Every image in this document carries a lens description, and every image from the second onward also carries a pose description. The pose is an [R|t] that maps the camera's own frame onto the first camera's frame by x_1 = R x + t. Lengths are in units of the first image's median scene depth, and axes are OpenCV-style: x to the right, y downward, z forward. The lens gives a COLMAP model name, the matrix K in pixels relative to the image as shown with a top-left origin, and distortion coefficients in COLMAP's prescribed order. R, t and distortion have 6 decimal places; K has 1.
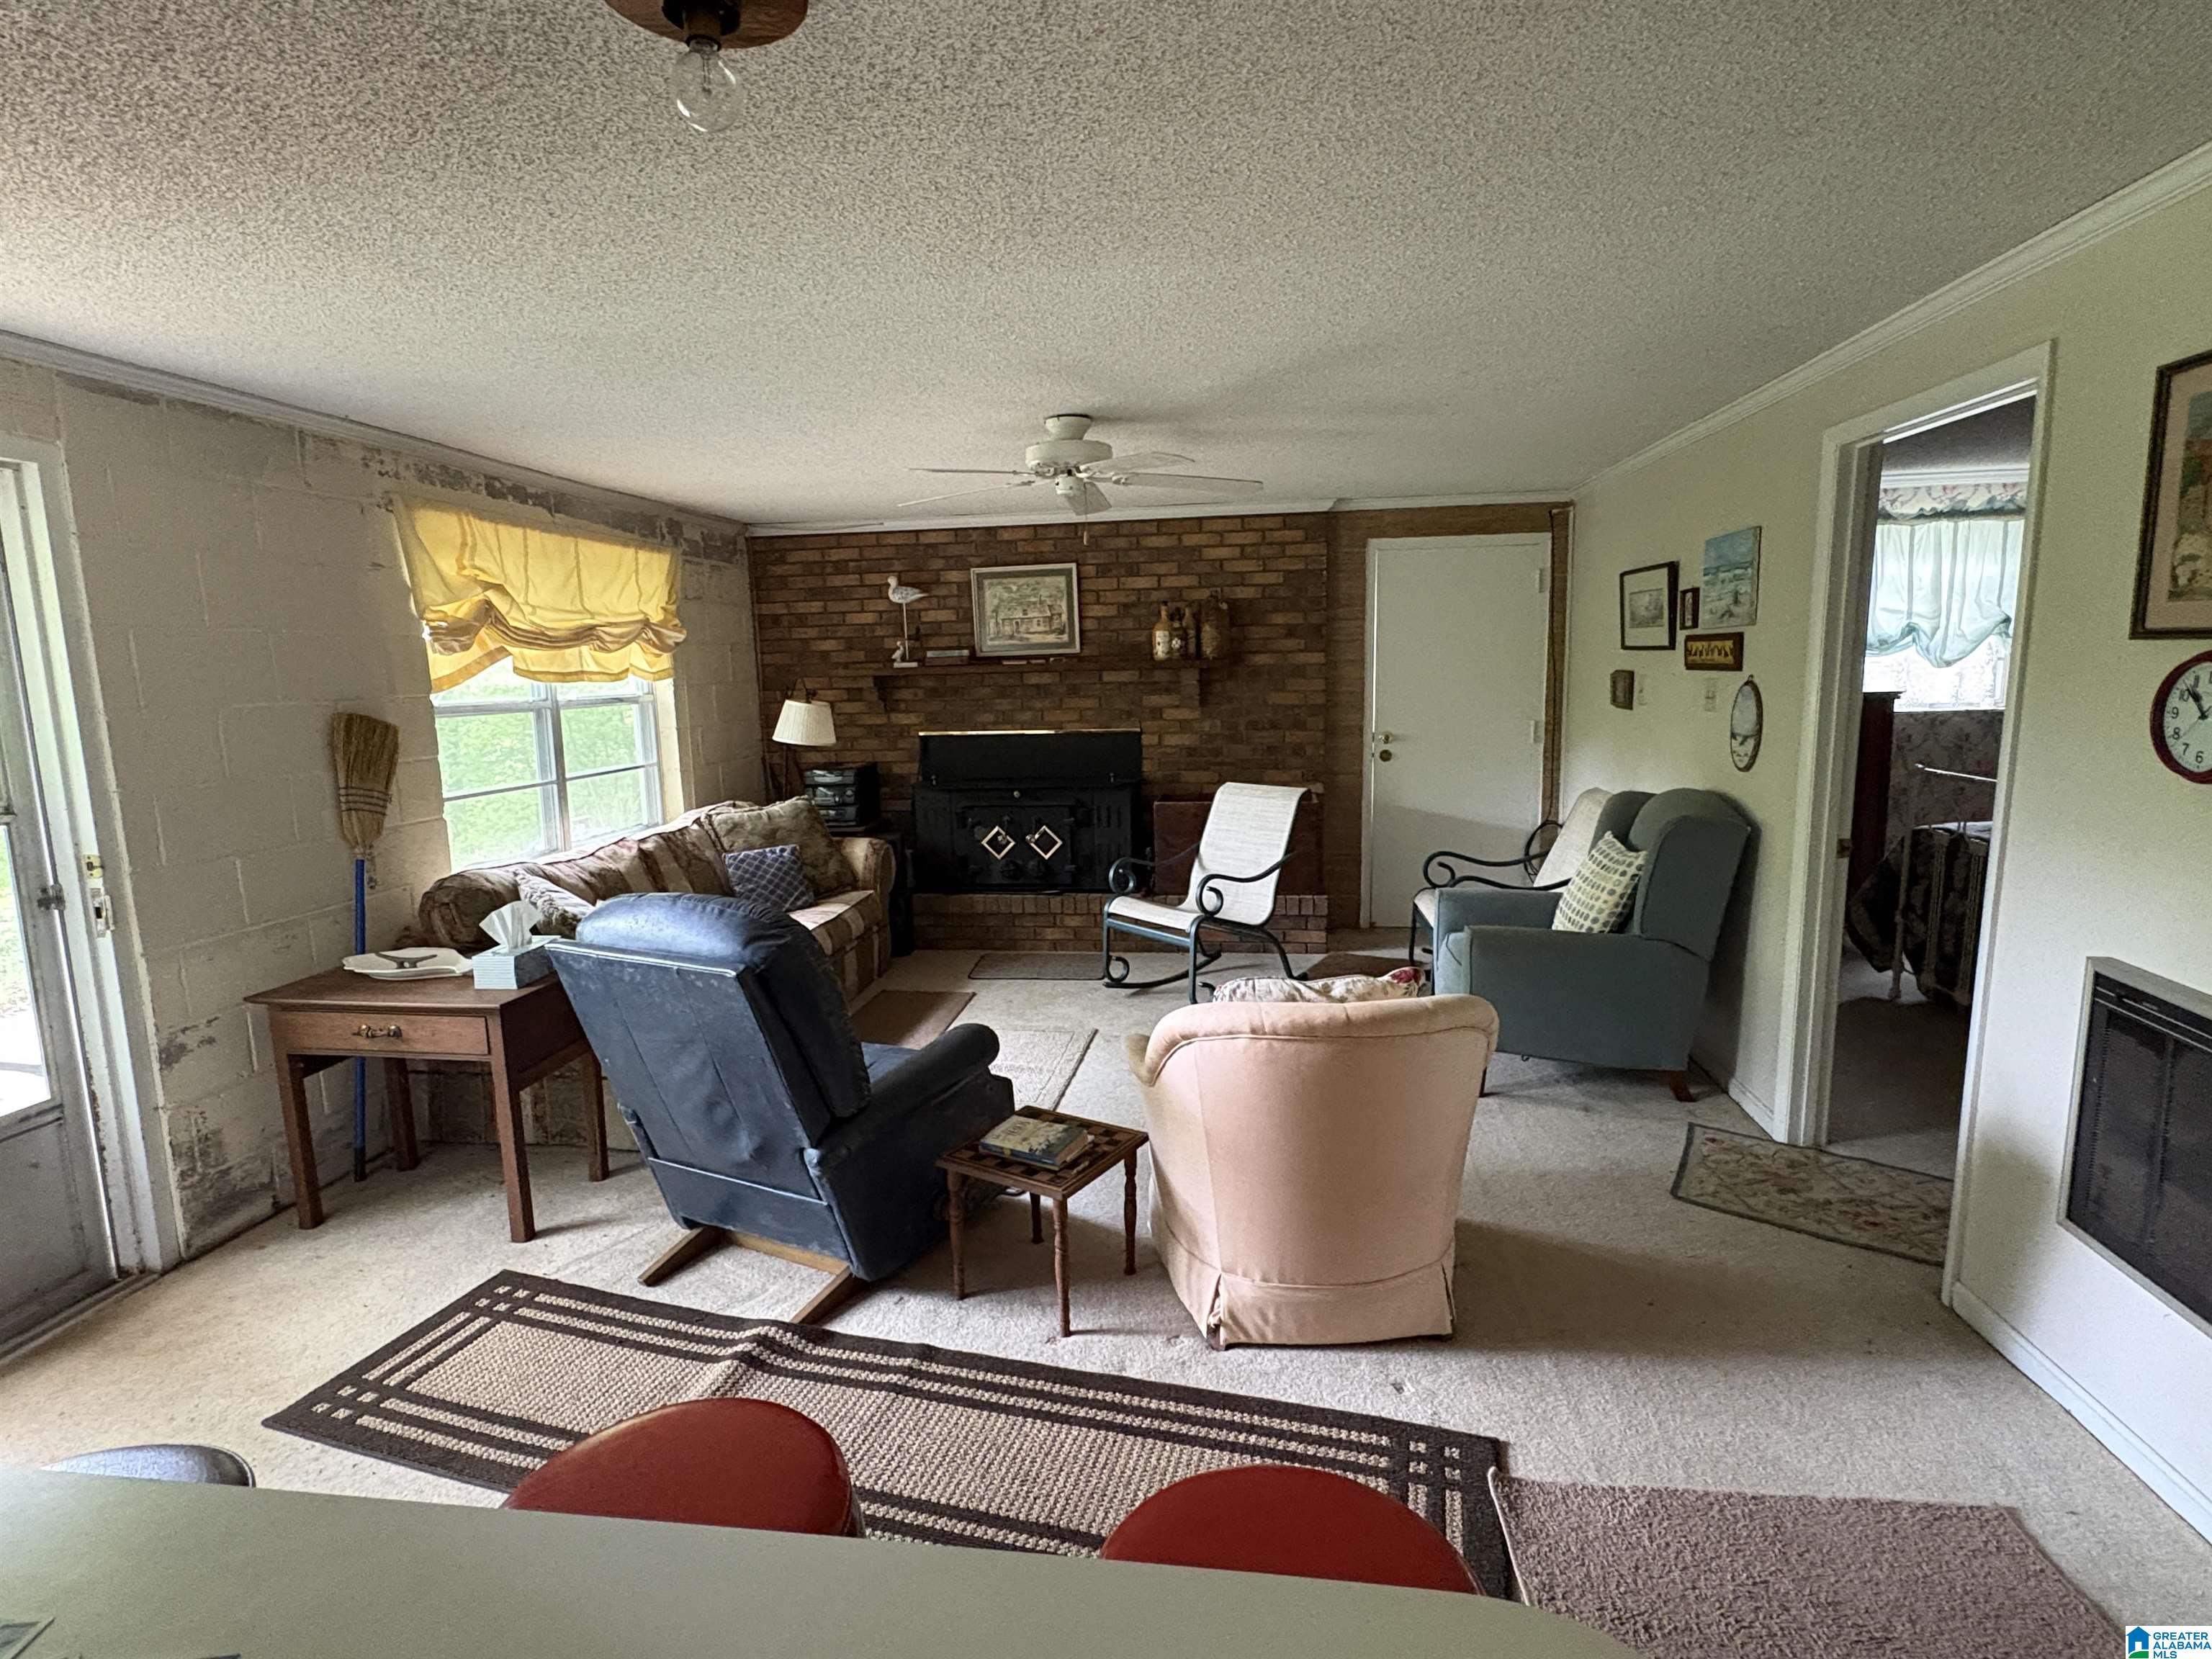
lens RADIAL K [[1131.7, 0, 1104.2], [0, 1131.7, 834.4], [0, 0, 1]] dist [-0.003222, 0.000263]
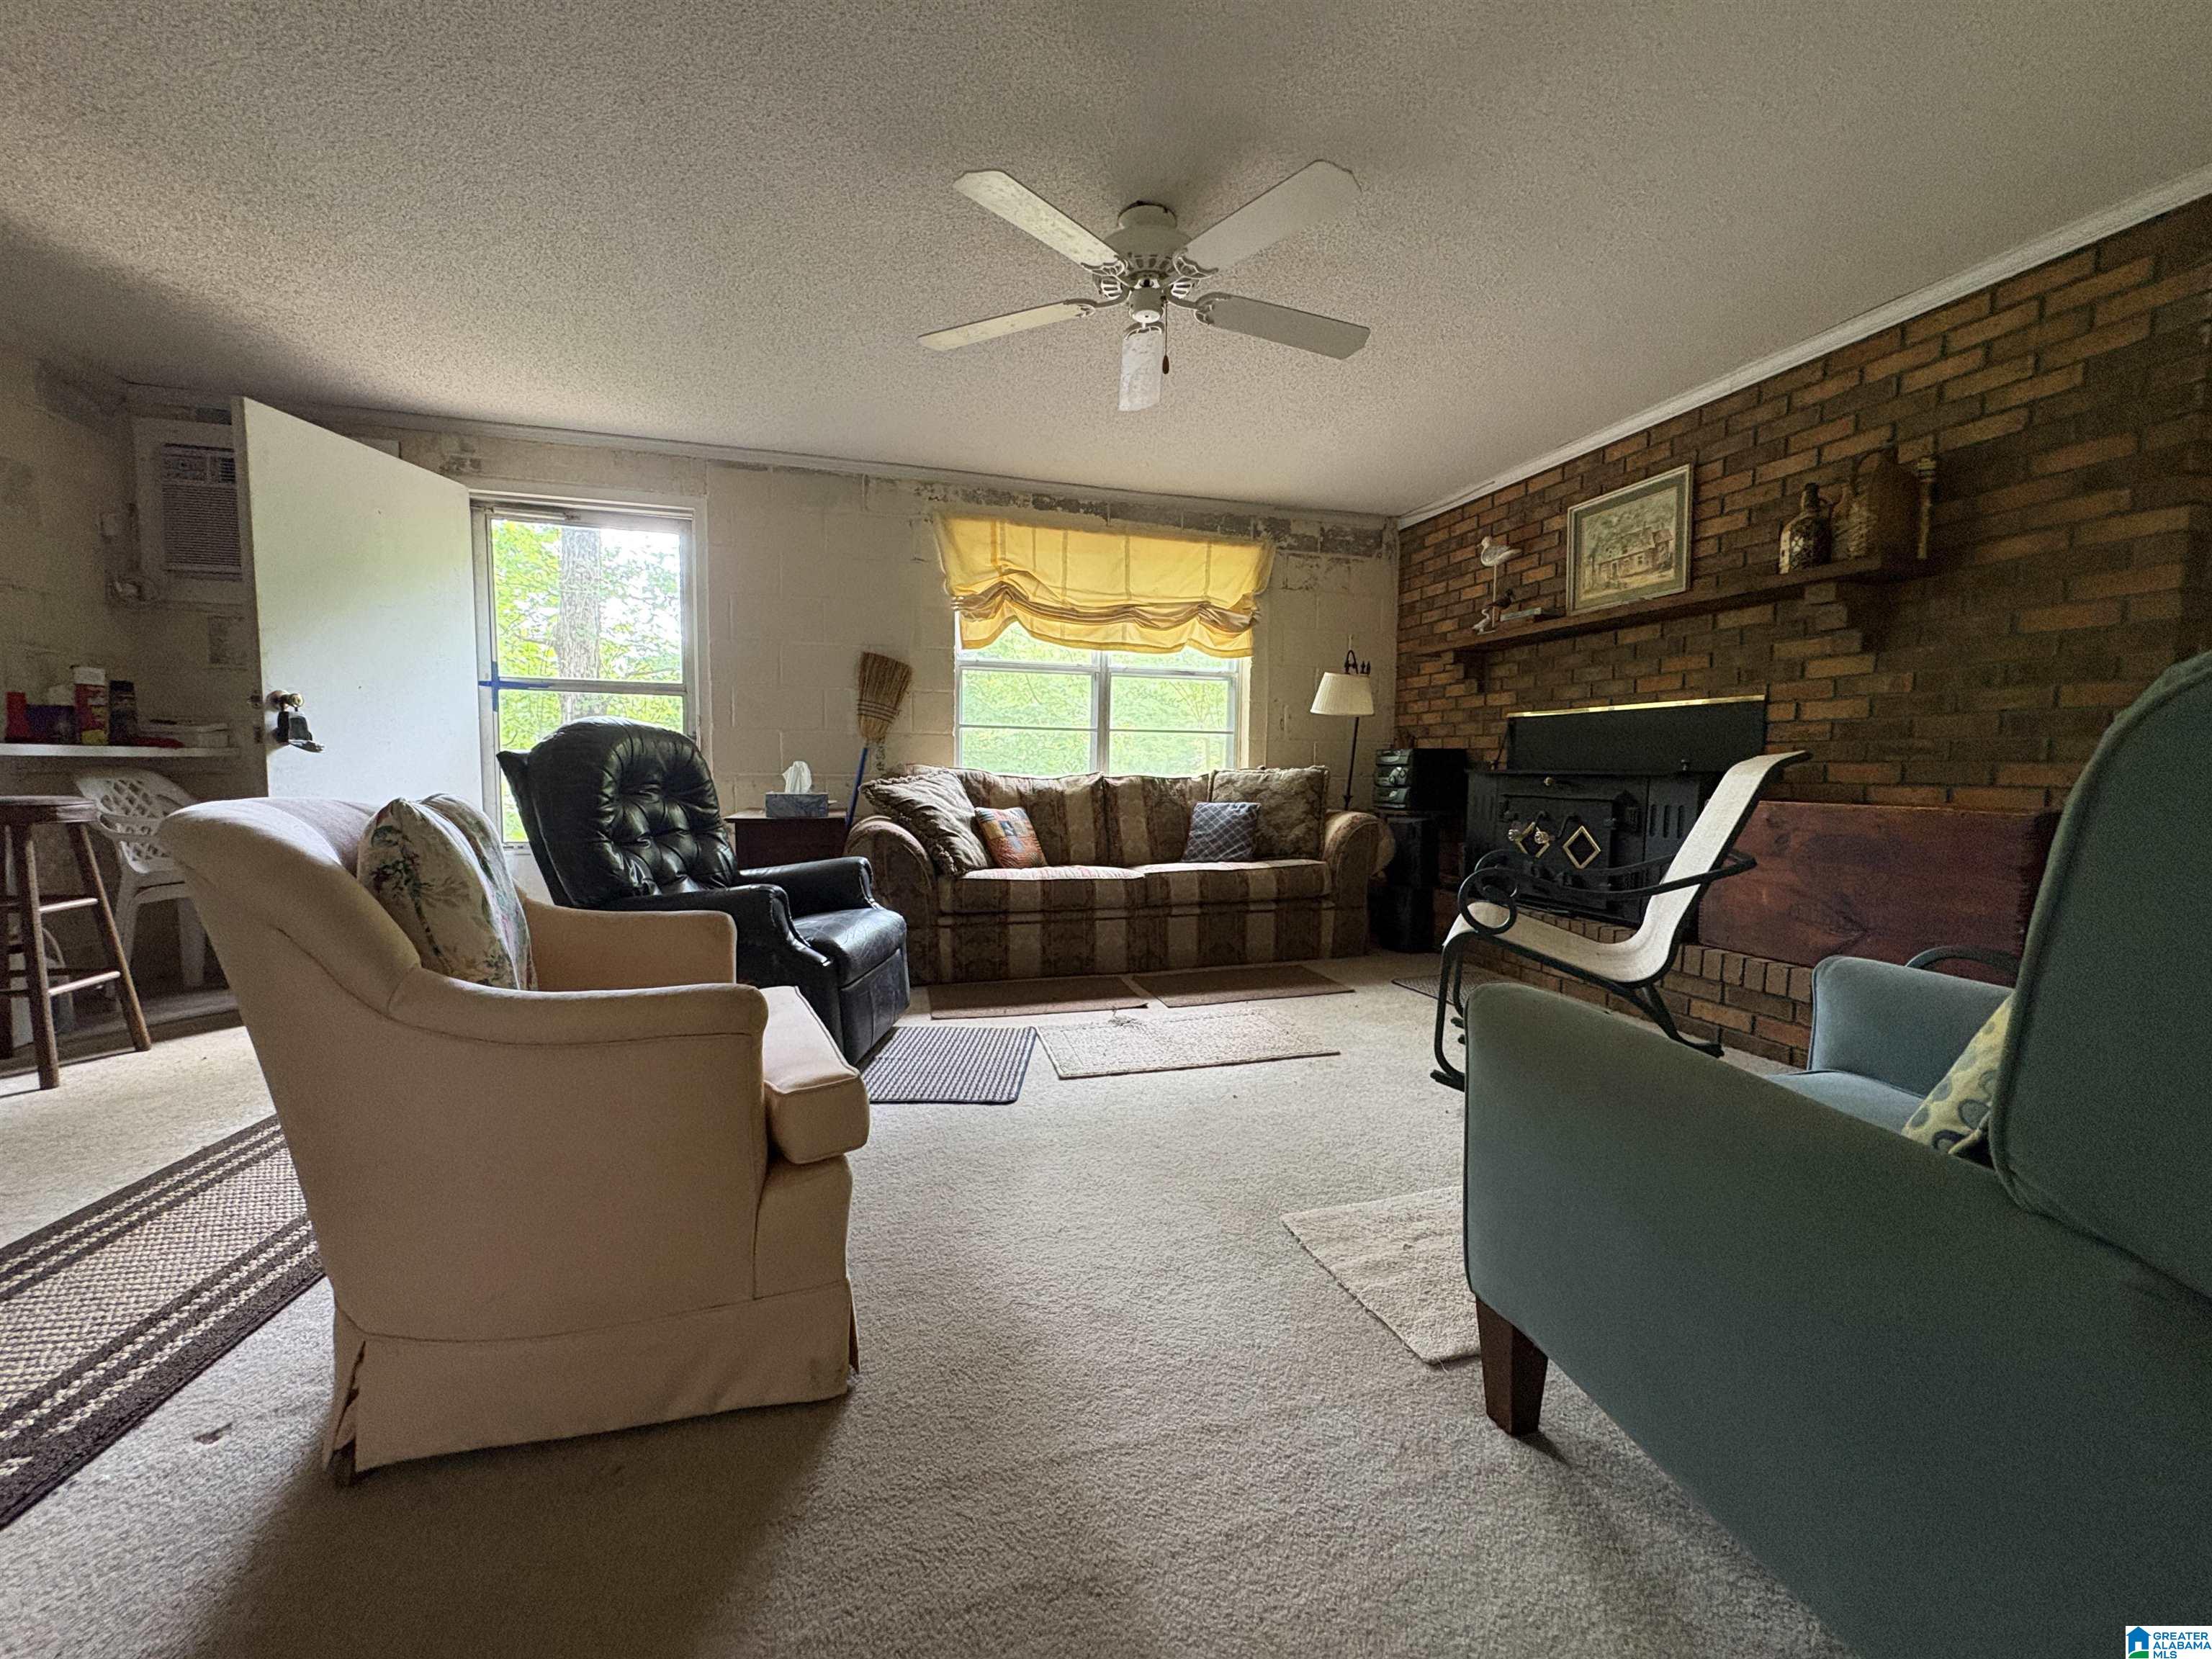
lens RADIAL K [[884.7, 0, 1121.4], [0, 884.7, 834.0], [0, 0, 1]] dist [-0.003309, 0.000581]
pose [[0.412744, 0.095832, -0.905791, 0.379165], [-0.158339, 0.986858, 0.032258, 0.028819], [0.896979, 0.130108, 0.422494, 0.518077]]
